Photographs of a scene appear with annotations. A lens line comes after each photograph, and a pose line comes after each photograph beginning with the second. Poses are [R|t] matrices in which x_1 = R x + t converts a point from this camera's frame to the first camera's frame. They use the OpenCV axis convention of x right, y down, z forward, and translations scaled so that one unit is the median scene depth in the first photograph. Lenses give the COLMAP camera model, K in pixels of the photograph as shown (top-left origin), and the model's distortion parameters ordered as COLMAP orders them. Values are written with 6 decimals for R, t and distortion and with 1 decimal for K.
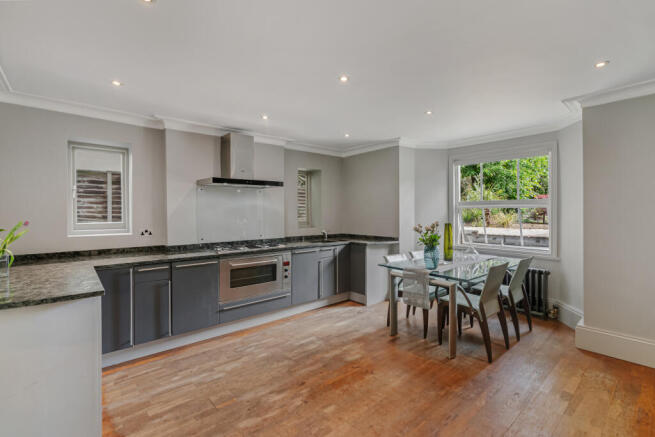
lens RADIAL K [[301.2, 0, 327.0], [0, 301.2, 214.9], [0, 0, 1]] dist [-0.019132, 0.000001]
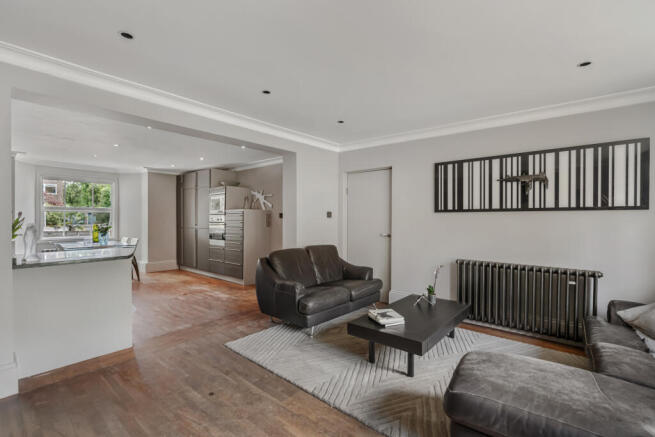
lens RADIAL K [[301.2, 0, 327.0], [0, 301.2, 214.9], [0, 0, 1]] dist [-0.019132, 0.000001]
pose [[-0.145605, 0.017944, 0.989180, -1.538716], [0.003832, 0.999838, -0.017573, 0.028303], [-0.989335, 0.001231, -0.145650, -0.060450]]
